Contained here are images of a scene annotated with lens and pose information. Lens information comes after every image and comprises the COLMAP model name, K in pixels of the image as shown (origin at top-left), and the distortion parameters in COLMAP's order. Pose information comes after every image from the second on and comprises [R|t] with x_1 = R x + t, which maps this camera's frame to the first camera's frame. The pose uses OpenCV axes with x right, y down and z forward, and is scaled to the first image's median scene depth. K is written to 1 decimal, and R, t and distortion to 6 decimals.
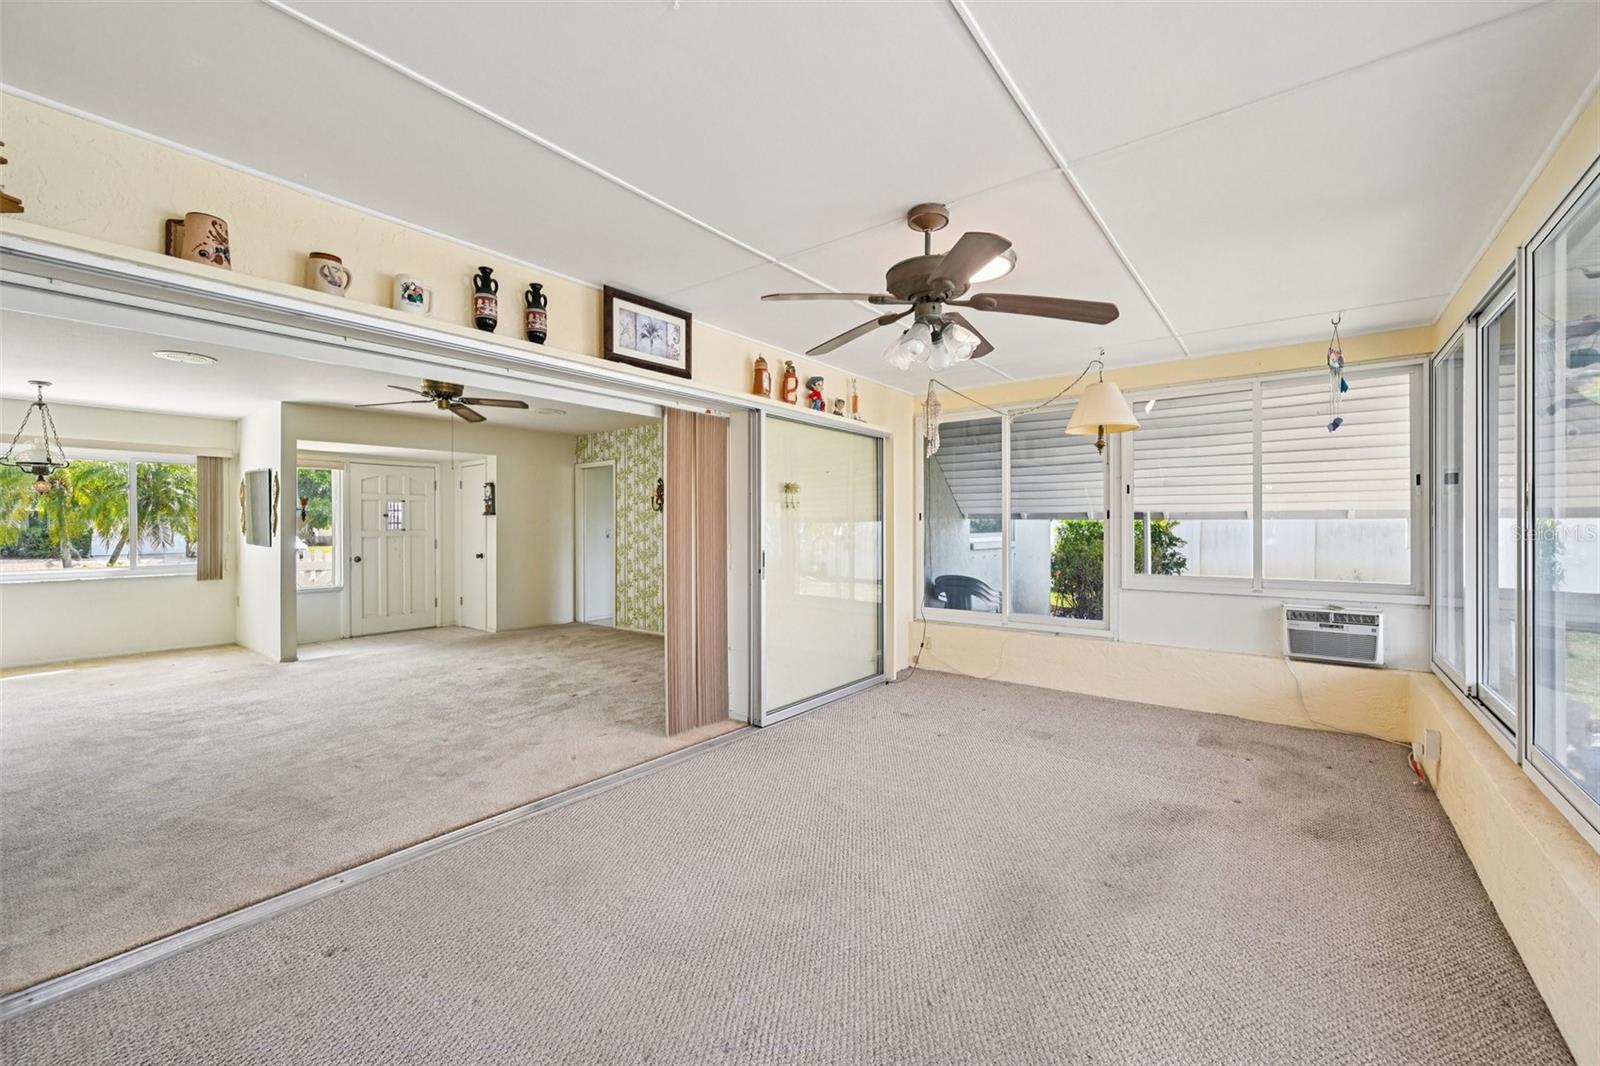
lens RADIAL K [[632.8, 0, 805.6], [0, 632.8, 529.4], [0, 0, 1]] dist [-0.000216, 0.000328]
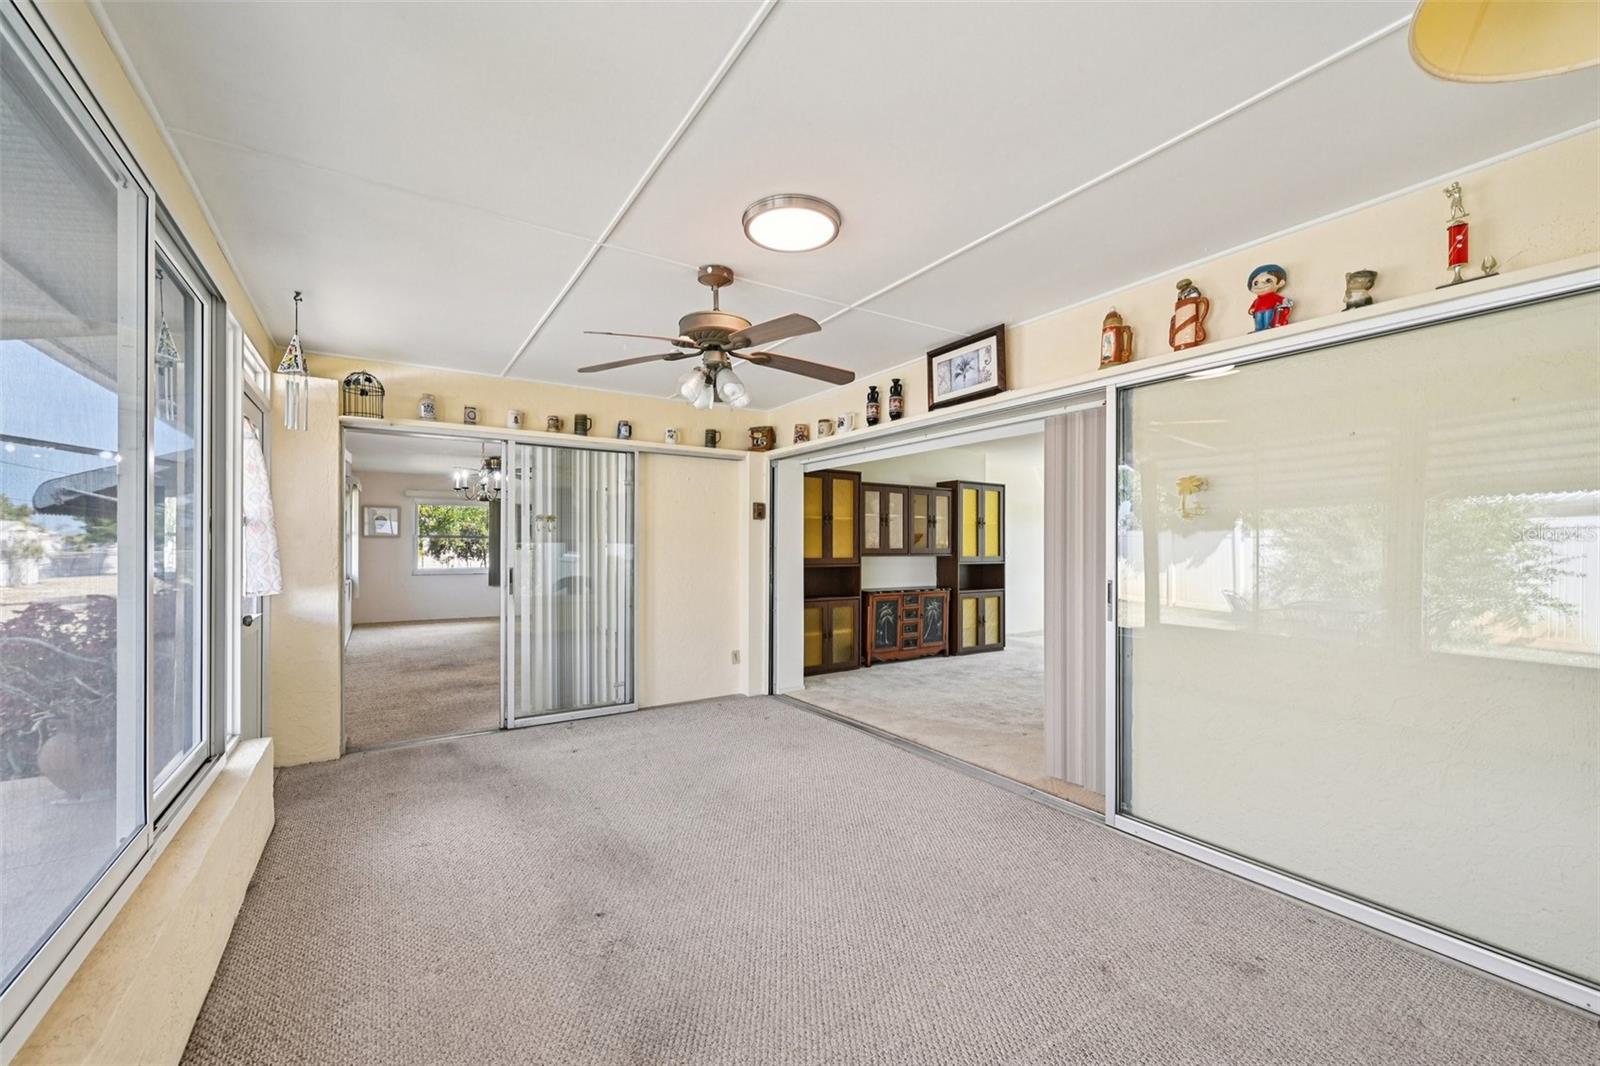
lens RADIAL K [[632.8, 0, 794.3], [0, 632.8, 541.3], [0, 0, 1]] dist [-0.000216, 0.000328]
pose [[-0.323625, -0.002100, -0.946183, 0.853217], [-0.002291, 0.999996, -0.001436, -0.010818], [0.946183, 0.001703, -0.323629, 1.043417]]
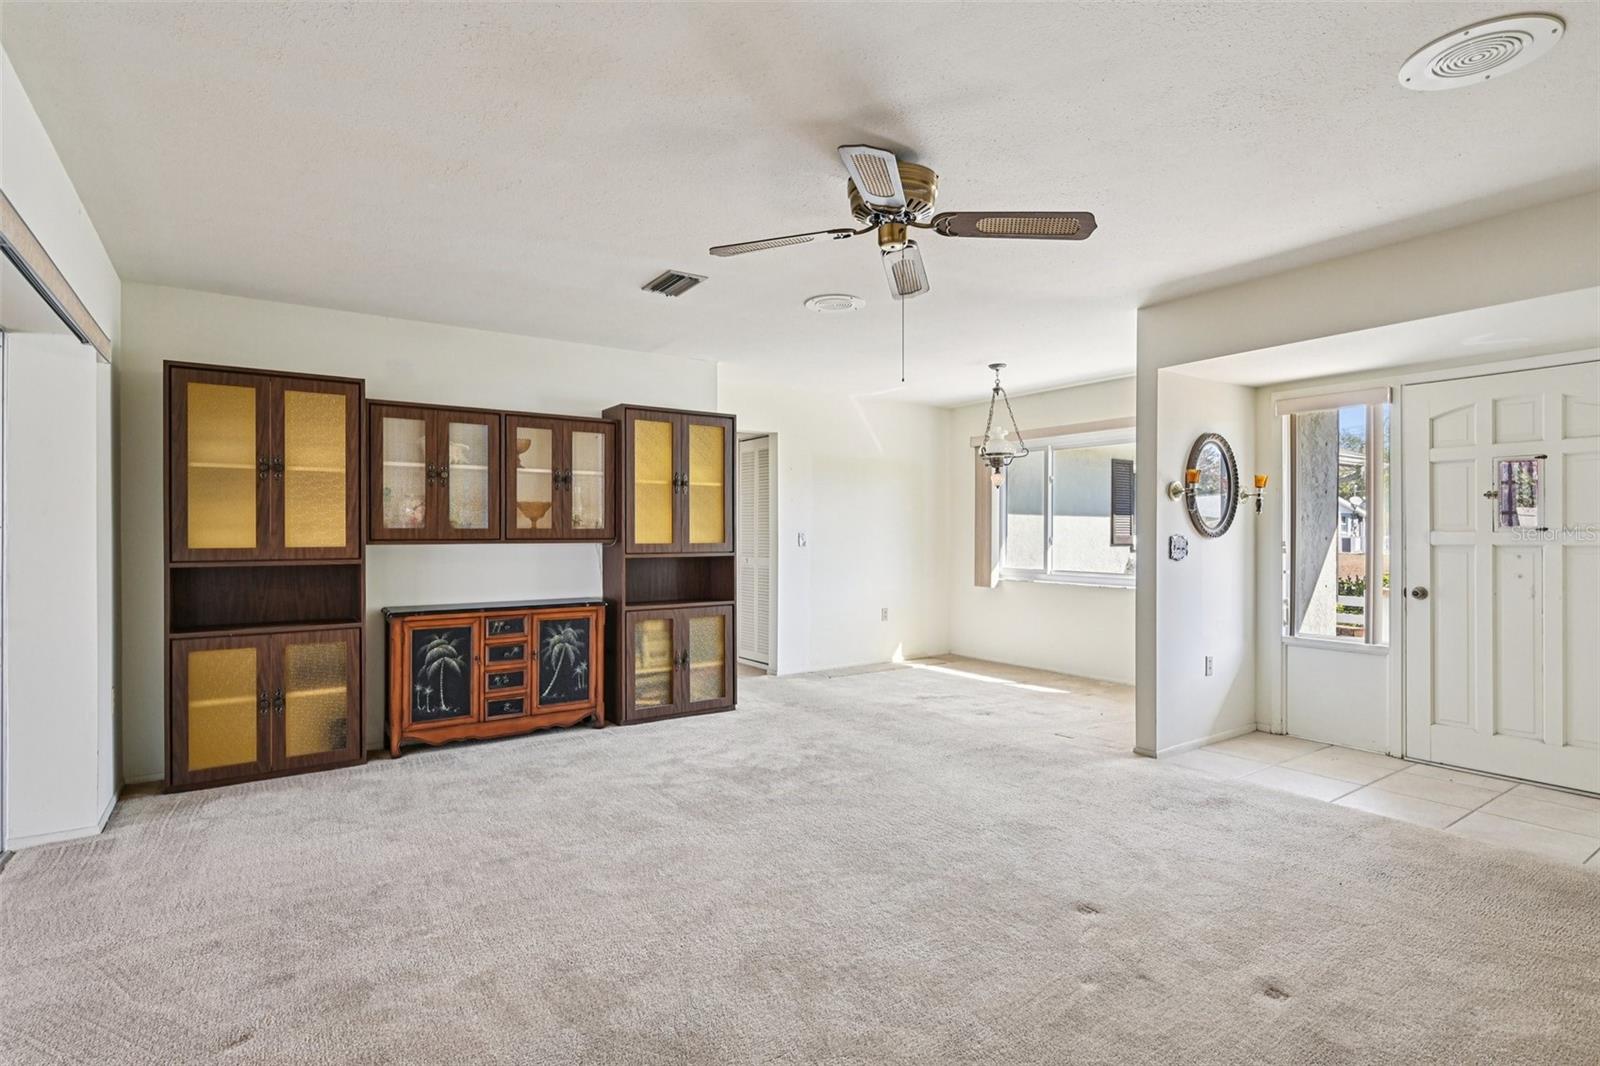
lens RADIAL K [[791.0, 0, 799.9], [0, 791.0, 524.4], [0, 0, 1]] dist [-0.003478, -0.000812]
pose [[-0.290699, 0.000923, -0.956814, -0.045653], [-0.004200, 0.999989, 0.002241, -0.005285], [0.956805, 0.004670, -0.290692, 1.612117]]
